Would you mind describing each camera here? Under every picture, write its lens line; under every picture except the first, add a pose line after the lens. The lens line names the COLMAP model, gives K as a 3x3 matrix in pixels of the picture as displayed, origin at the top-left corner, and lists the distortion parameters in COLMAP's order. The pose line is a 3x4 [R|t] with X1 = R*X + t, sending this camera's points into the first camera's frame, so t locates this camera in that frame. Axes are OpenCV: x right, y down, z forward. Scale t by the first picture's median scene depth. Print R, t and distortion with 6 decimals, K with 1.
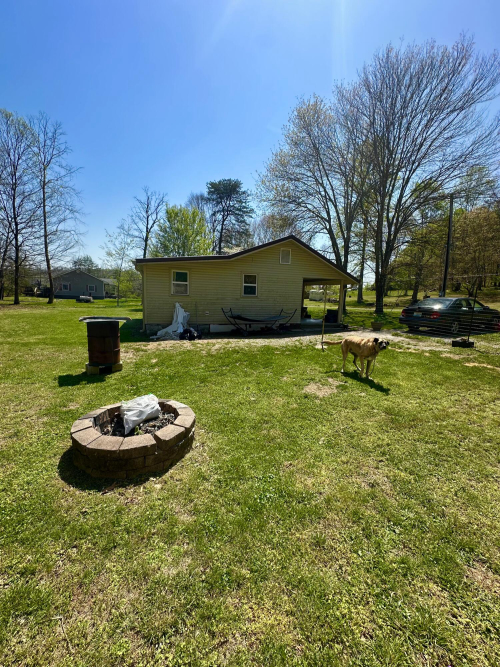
lens RADIAL K [[268.4, 0, 250.0], [0, 268.4, 333.5], [0, 0, 1]] dist [-0.000971, -0.000113]
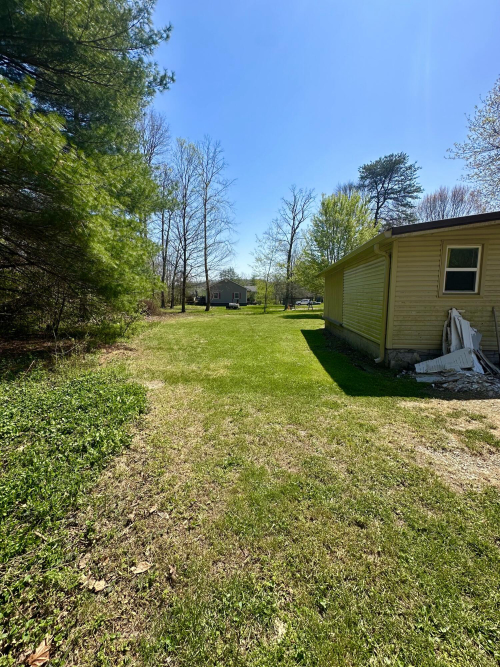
lens RADIAL K [[268.4, 0, 250.0], [0, 268.4, 333.5], [0, 0, 1]] dist [-0.000971, -0.000113]
pose [[0.898102, 0.018461, -0.439399, -0.112796], [-0.025030, 0.999645, -0.009160, -0.015407], [0.439074, 0.019225, 0.898245, 0.106592]]
